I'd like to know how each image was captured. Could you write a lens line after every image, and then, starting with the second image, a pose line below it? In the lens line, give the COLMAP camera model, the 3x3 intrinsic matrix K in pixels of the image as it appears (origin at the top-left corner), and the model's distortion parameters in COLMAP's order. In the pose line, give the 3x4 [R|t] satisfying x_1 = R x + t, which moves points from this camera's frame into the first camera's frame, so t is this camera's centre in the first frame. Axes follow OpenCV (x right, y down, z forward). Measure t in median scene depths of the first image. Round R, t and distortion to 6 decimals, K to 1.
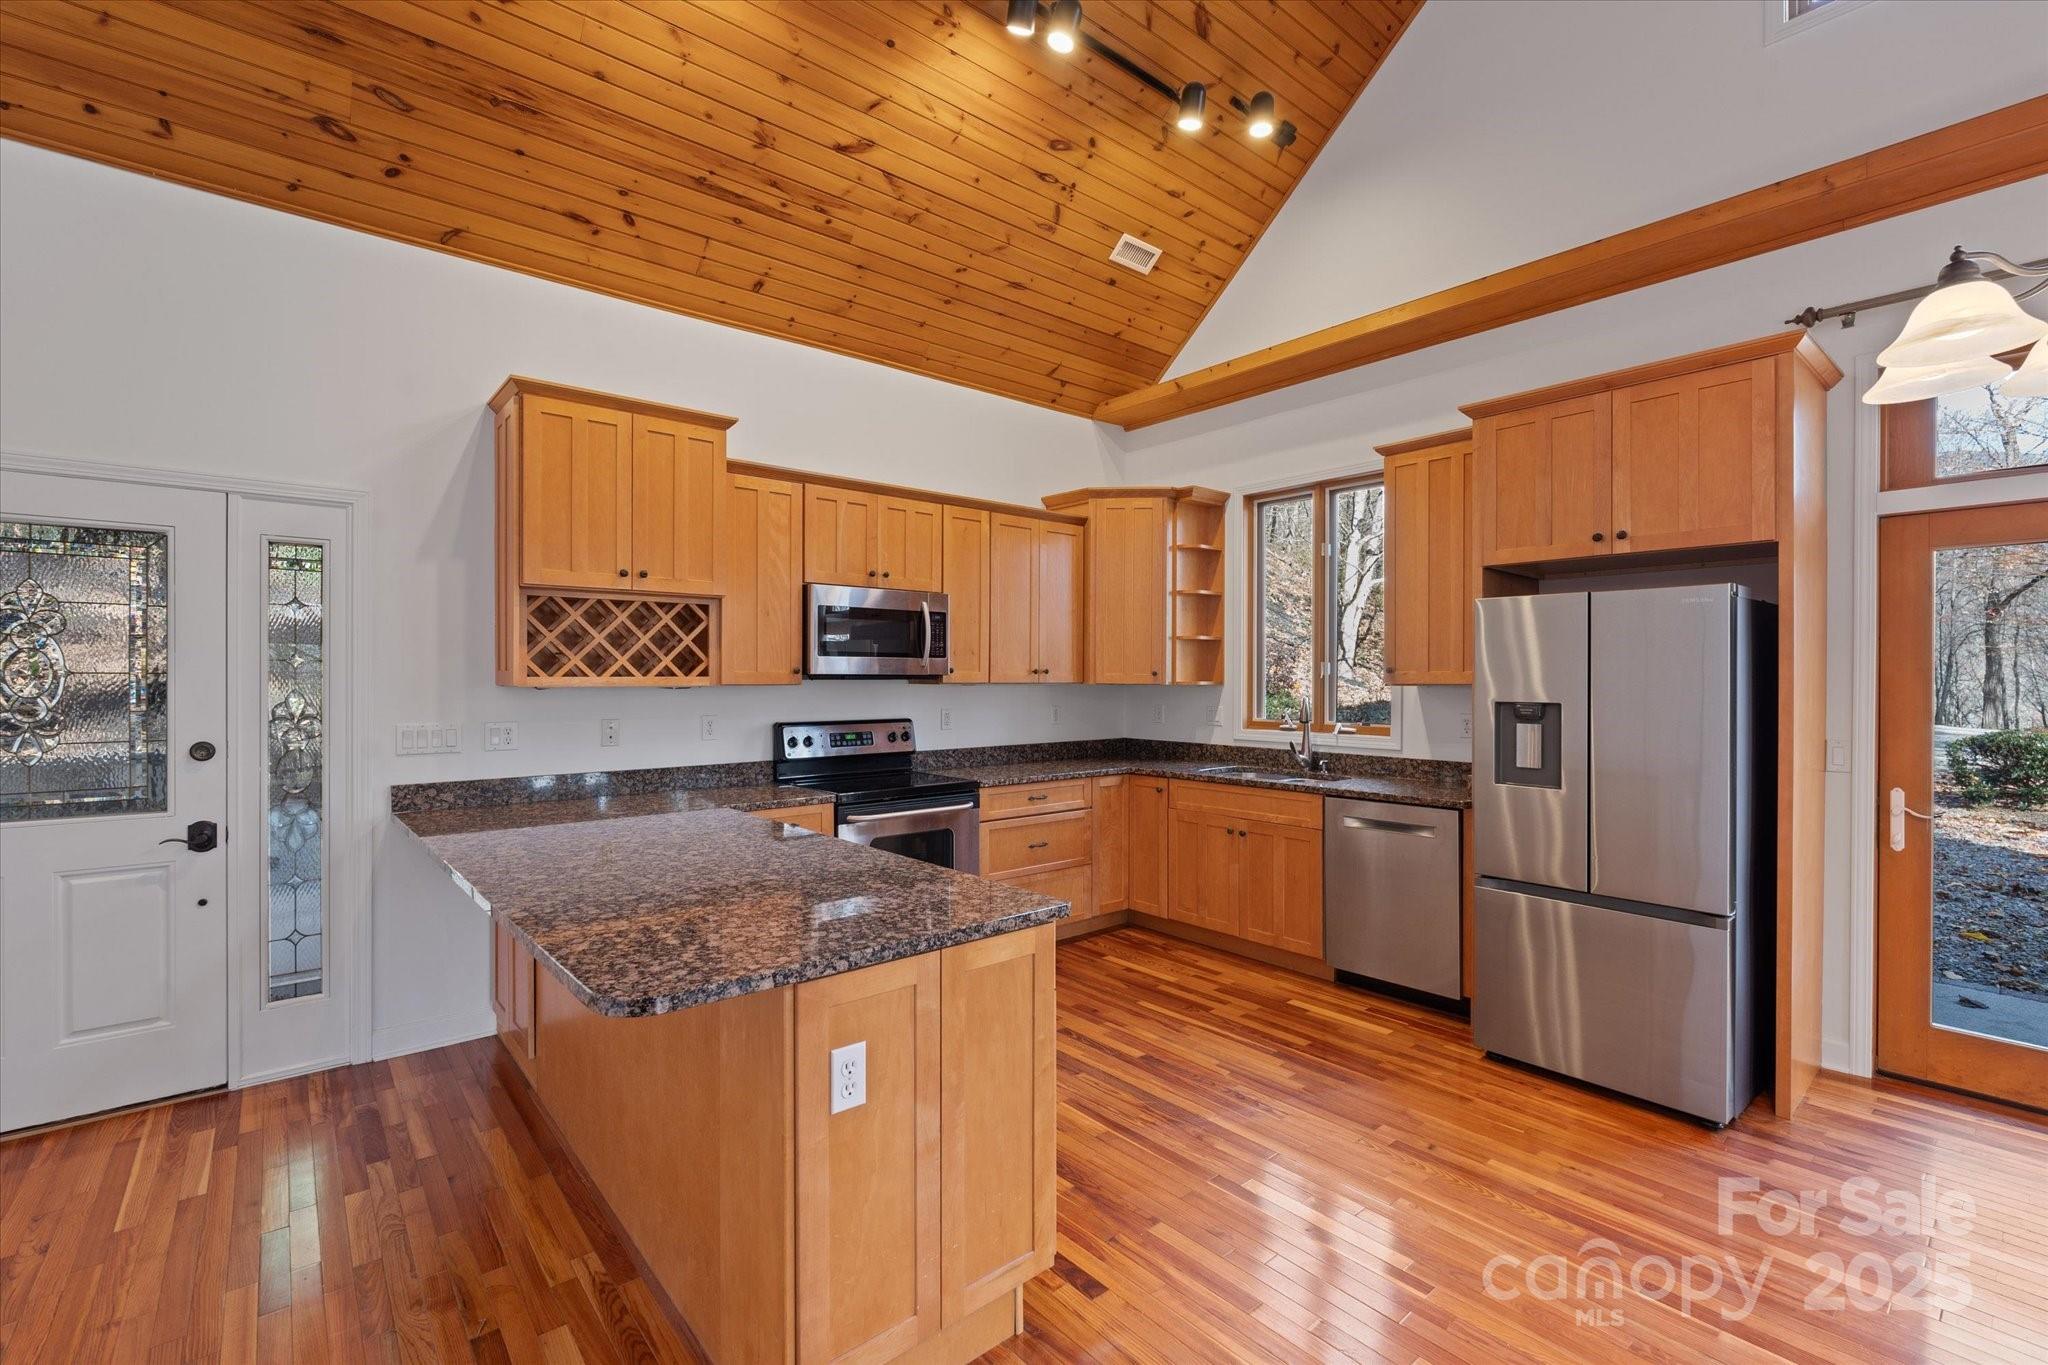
lens RADIAL K [[893.3, 0, 1024.4], [0, 893.3, 675.3], [0, 0, 1]] dist [-0.001600, -0.000117]
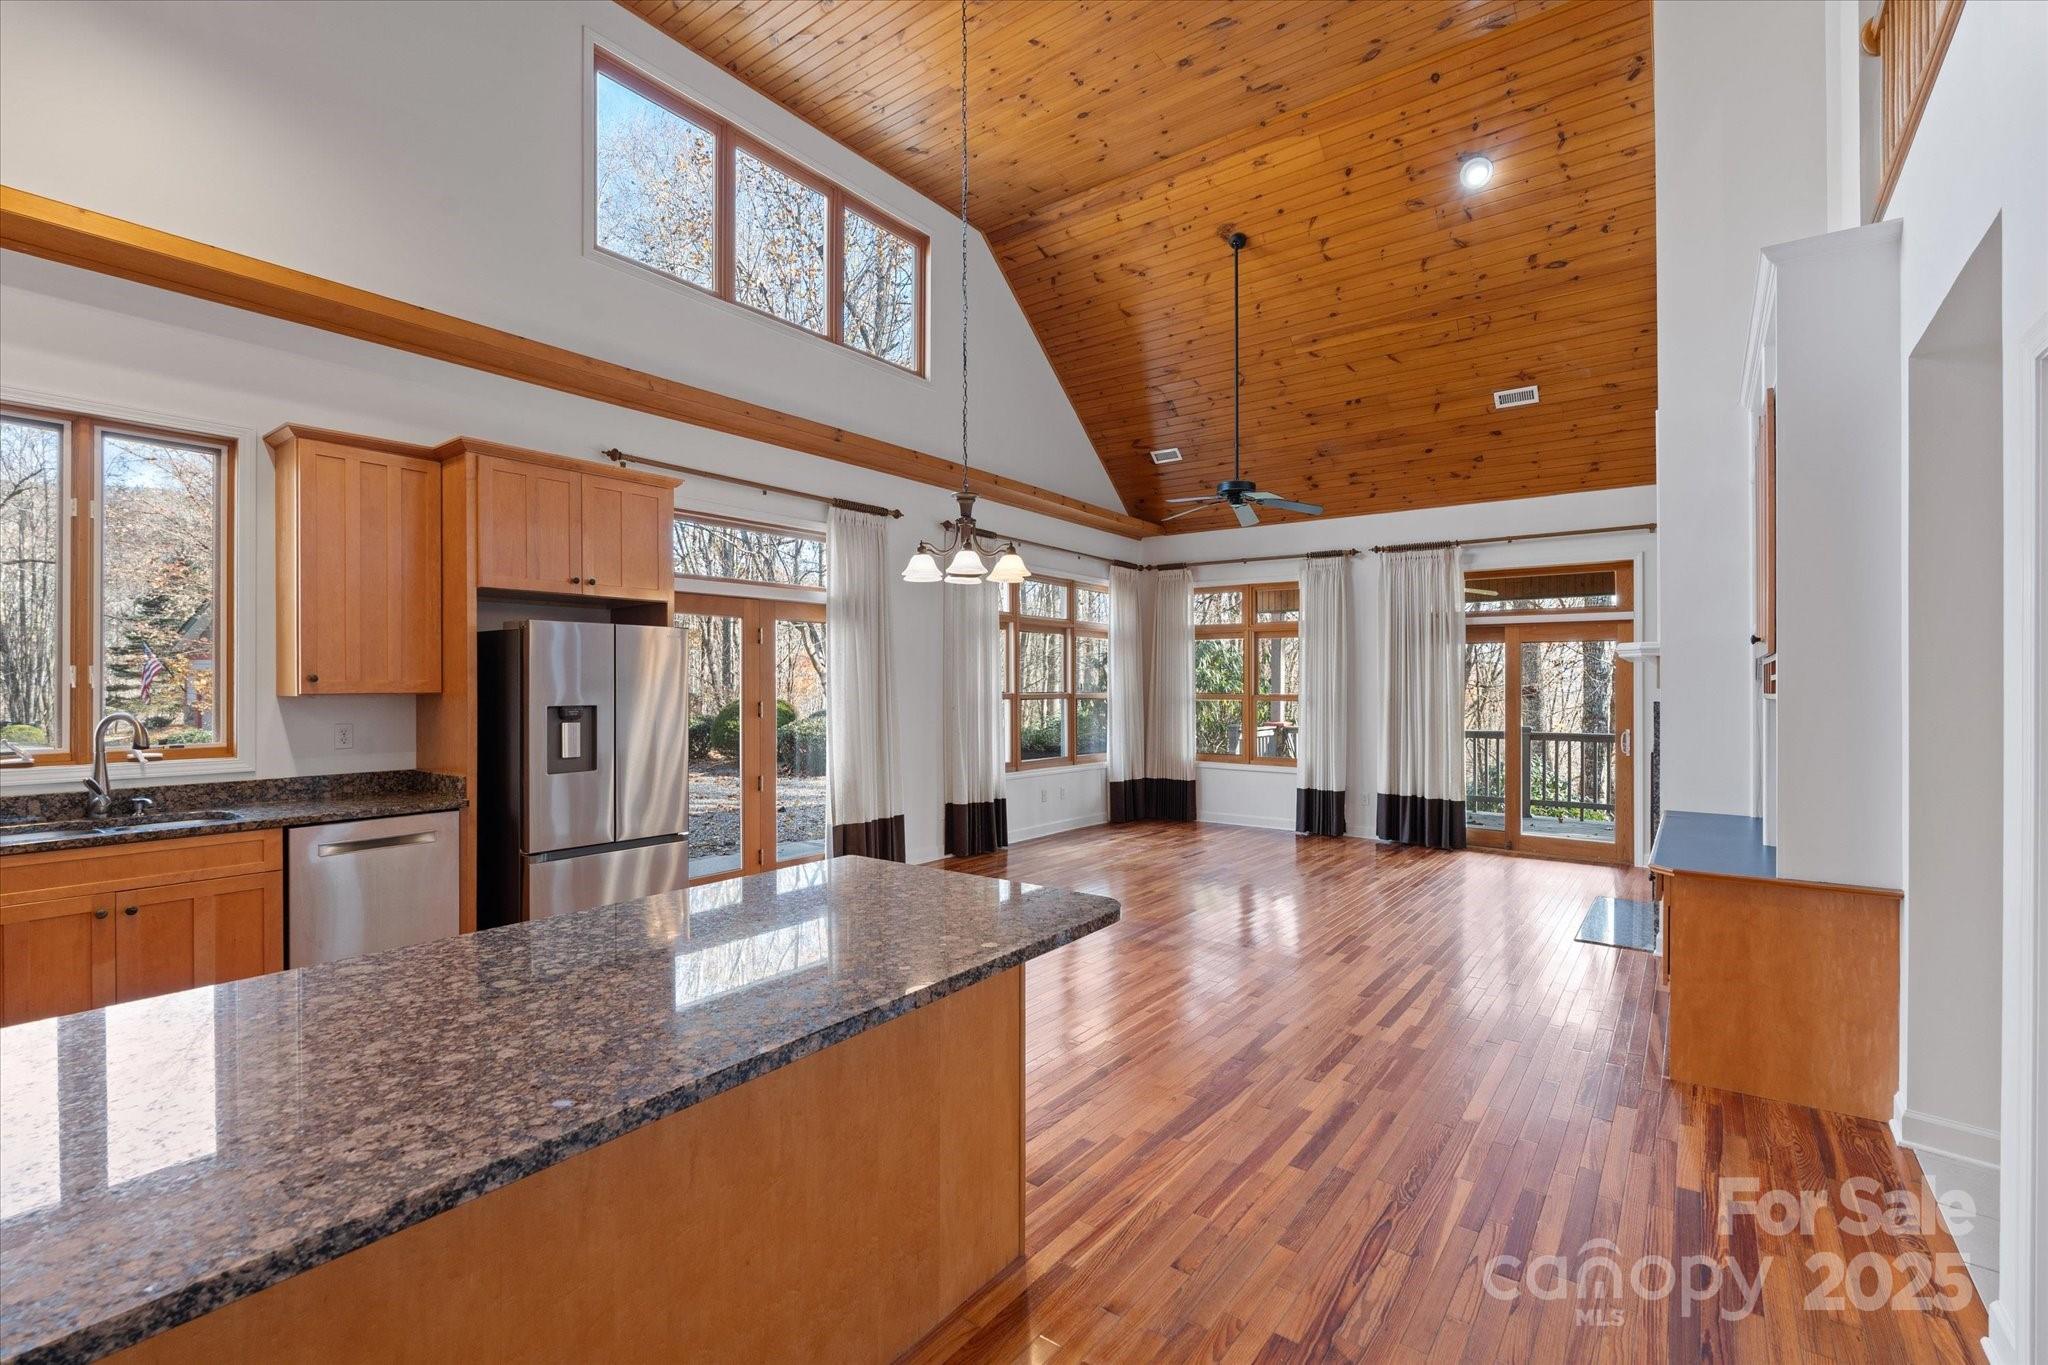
lens RADIAL K [[891.2, 0, 1021.9], [0, 891.2, 687.6], [0, 0, 1]] dist [-0.000641, -0.000360]
pose [[-0.214587, -0.004708, 0.976694, -0.646820], [0.000852, 0.999987, 0.005007, -0.000873], [-0.976705, 0.001907, -0.214580, 0.516698]]
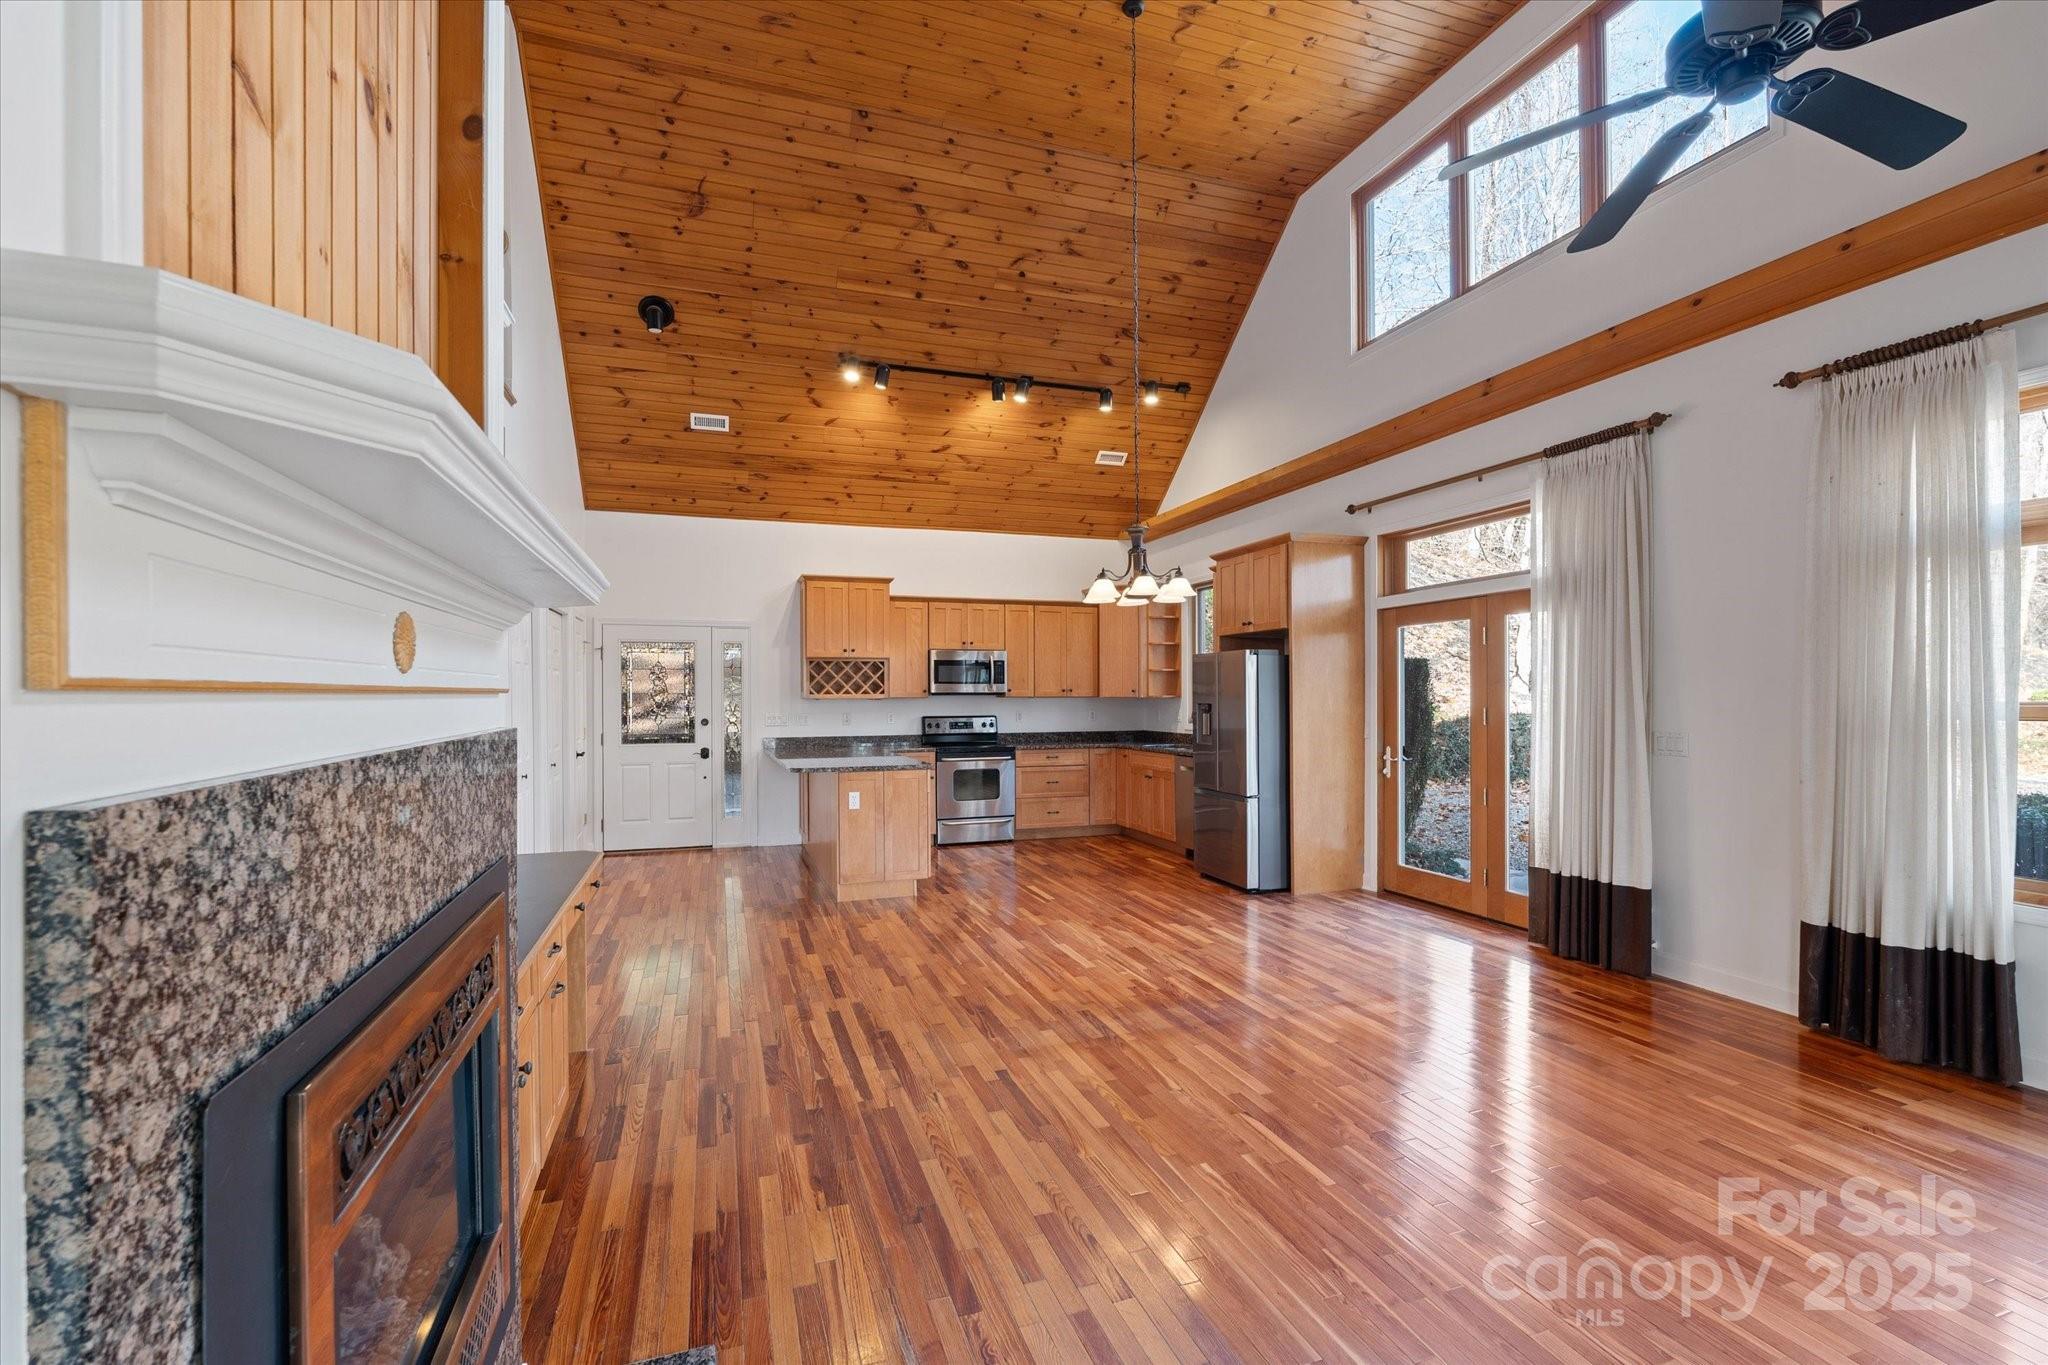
lens RADIAL K [[891.2, 0, 1021.9], [0, 891.2, 687.6], [0, 0, 1]] dist [-0.000641, -0.000360]
pose [[0.931437, -0.008754, -0.363797, 0.742022], [0.006104, 0.999946, -0.008433, 0.006097], [0.363851, 0.005634, 0.931440, -0.902948]]
